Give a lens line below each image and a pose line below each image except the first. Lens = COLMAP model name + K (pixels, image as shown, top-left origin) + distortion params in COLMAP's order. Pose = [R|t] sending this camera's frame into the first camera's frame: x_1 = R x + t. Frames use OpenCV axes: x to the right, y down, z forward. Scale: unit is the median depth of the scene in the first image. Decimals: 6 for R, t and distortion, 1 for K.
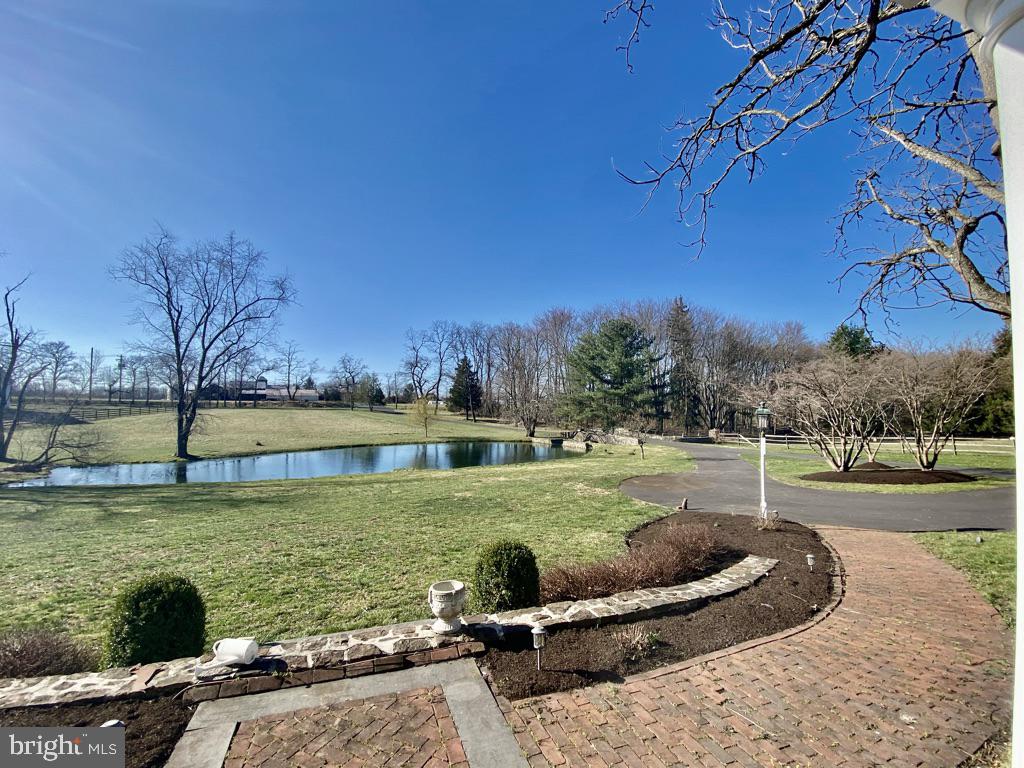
lens RADIAL K [[463.7, 0, 512.0], [0, 463.7, 384.0], [0, 0, 1]] dist [-0.009785, -0.000617]
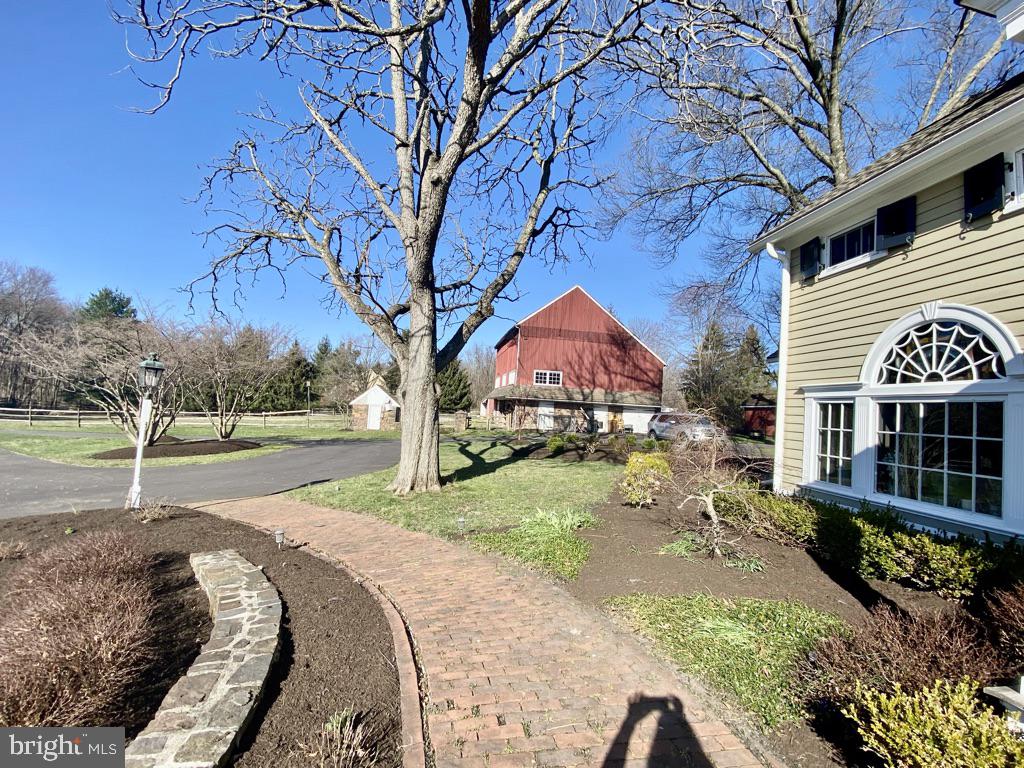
lens RADIAL K [[463.7, 0, 512.0], [0, 463.7, 384.0], [0, 0, 1]] dist [-0.009785, -0.000617]
pose [[0.175933, 0.066898, 0.982126, -0.057451], [-0.112617, 0.992506, -0.047431, 0.039779], [-0.977939, -0.102260, 0.182148, 0.192753]]
